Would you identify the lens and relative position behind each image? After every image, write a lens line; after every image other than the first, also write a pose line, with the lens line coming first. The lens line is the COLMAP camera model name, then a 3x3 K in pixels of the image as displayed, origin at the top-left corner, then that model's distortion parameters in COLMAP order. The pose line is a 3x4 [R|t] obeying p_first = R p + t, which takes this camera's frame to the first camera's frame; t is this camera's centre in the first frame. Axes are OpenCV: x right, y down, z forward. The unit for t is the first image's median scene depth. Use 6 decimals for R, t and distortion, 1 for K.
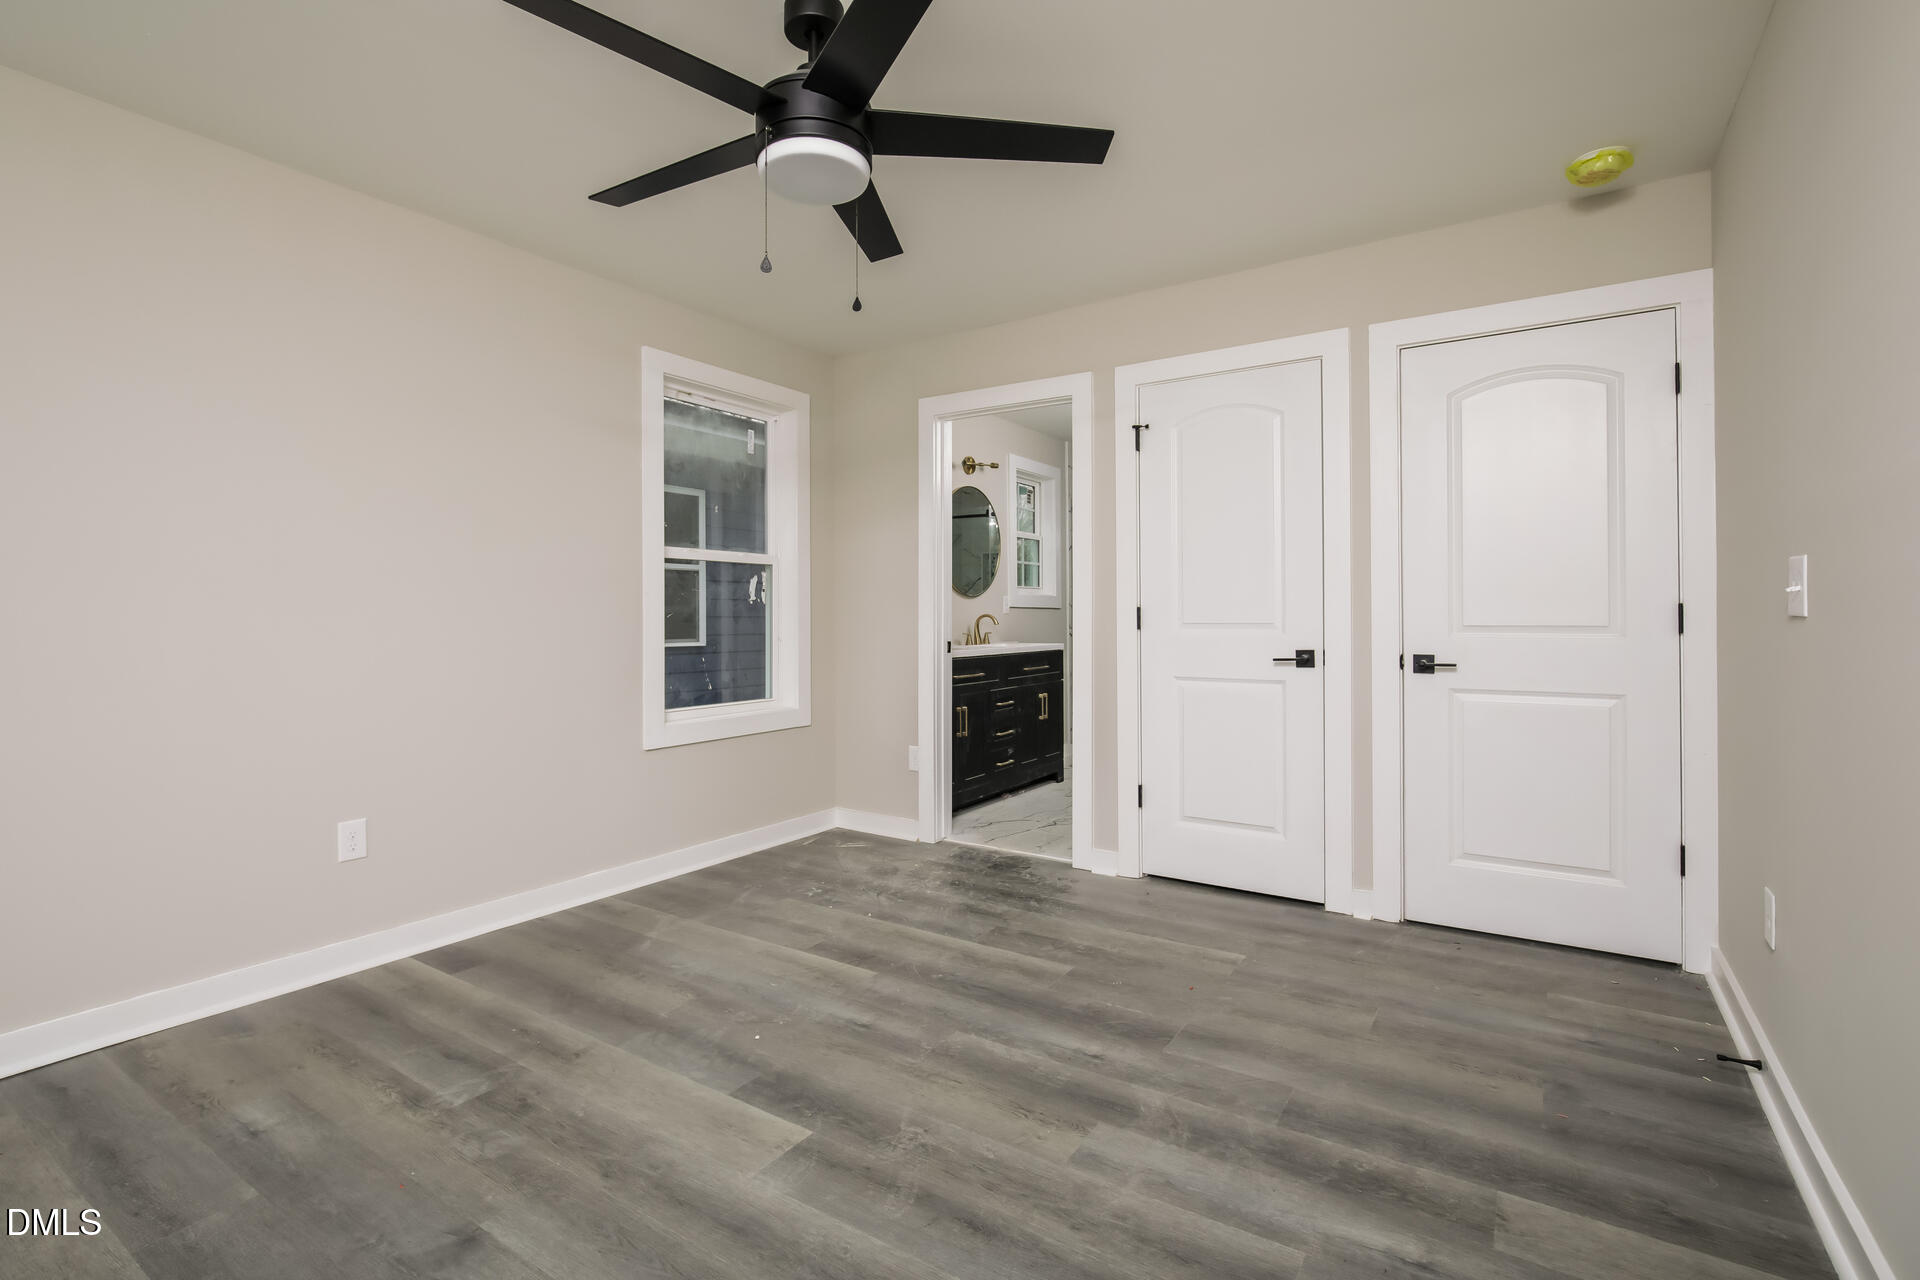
lens RADIAL K [[882.3, 0, 961.8], [0, 882.3, 614.6], [0, 0, 1]] dist [0.001770, 0.000791]
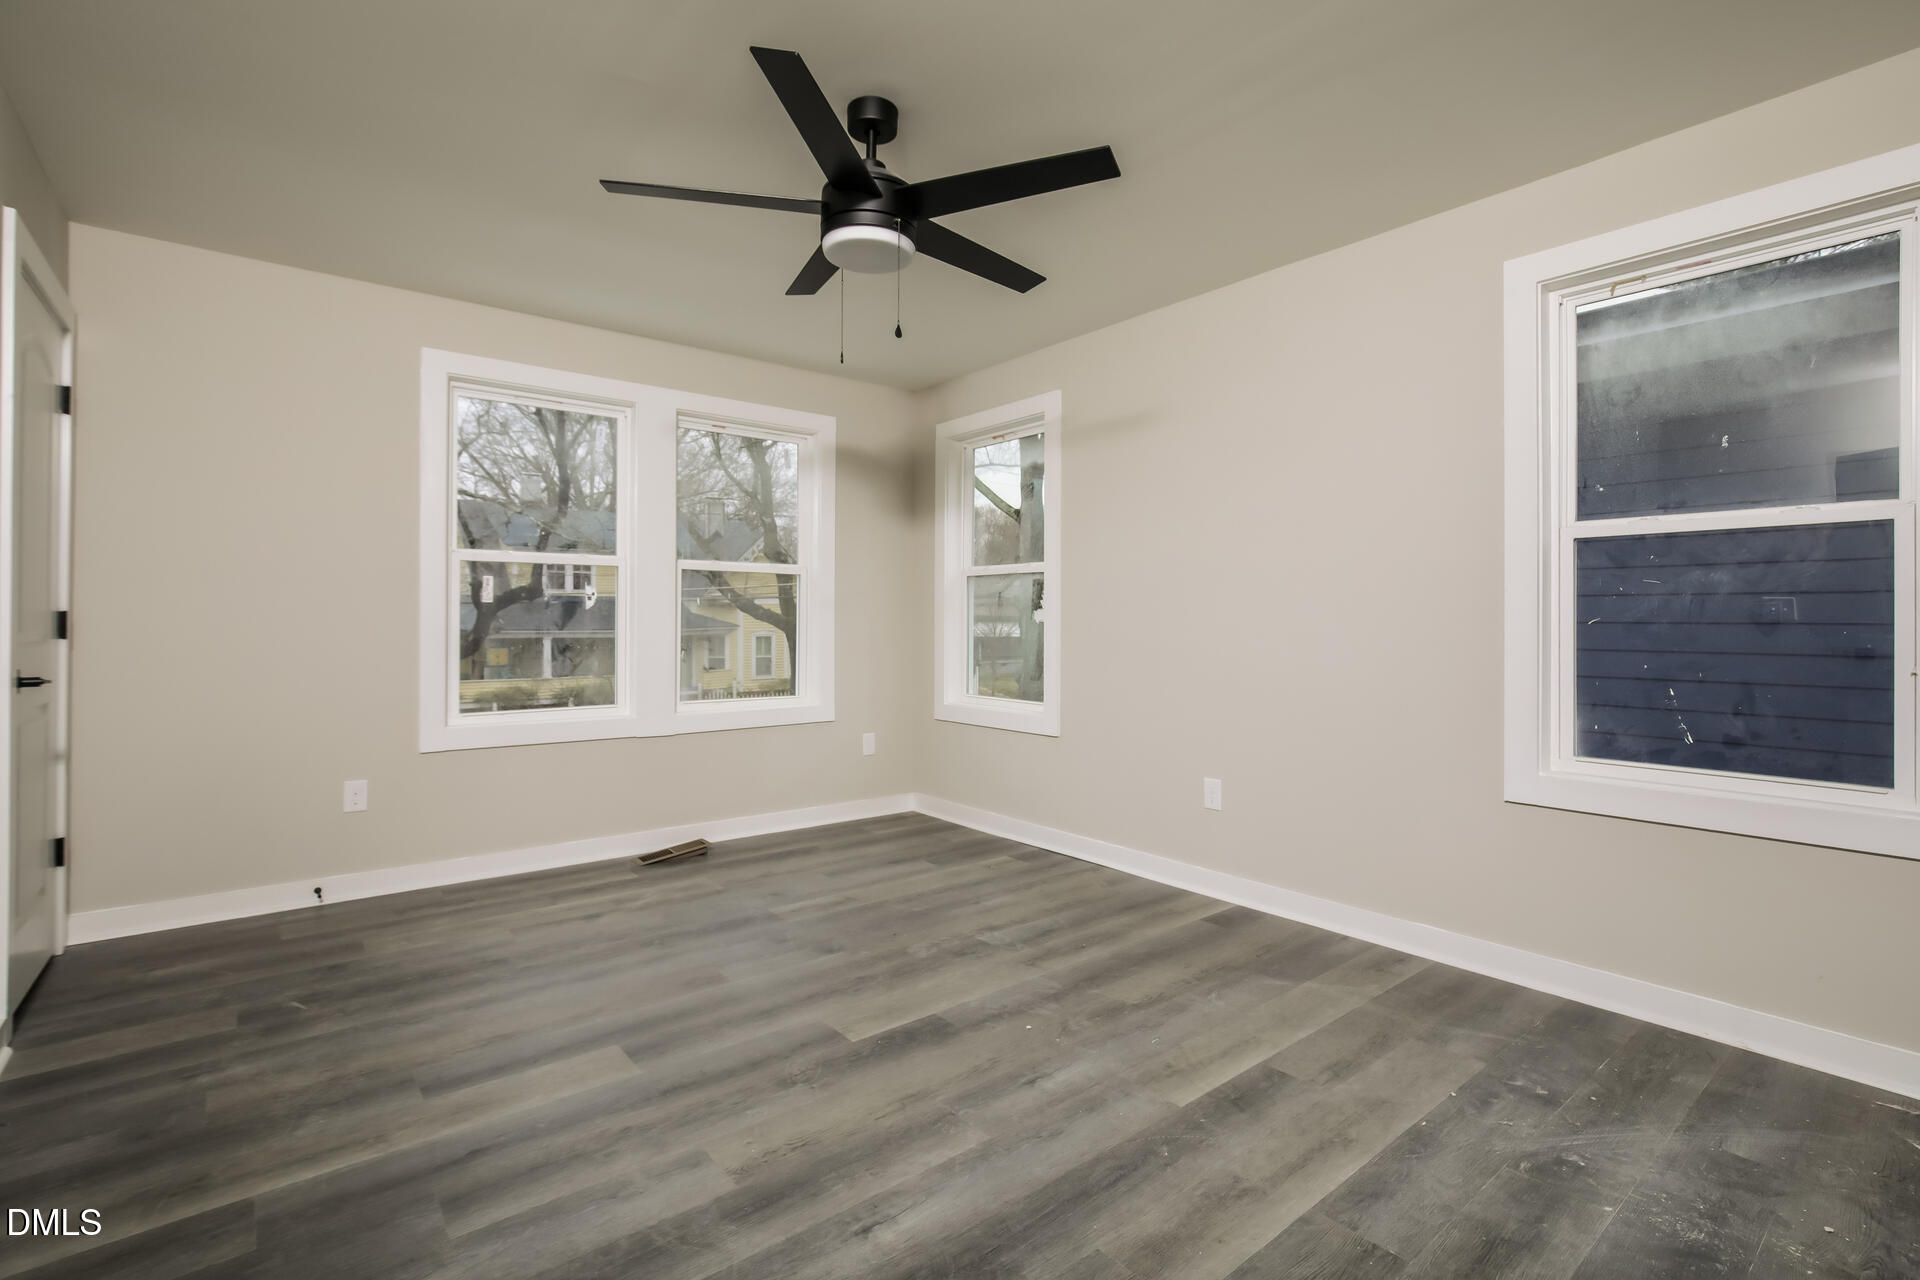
lens RADIAL K [[882.3, 0, 961.8], [0, 882.3, 614.6], [0, 0, 1]] dist [0.001770, 0.000791]
pose [[-0.301509, -0.007248, -0.953436, 0.723113], [0.002376, 0.999962, -0.008353, 0.000097], [0.953460, -0.004784, -0.301480, 1.136341]]
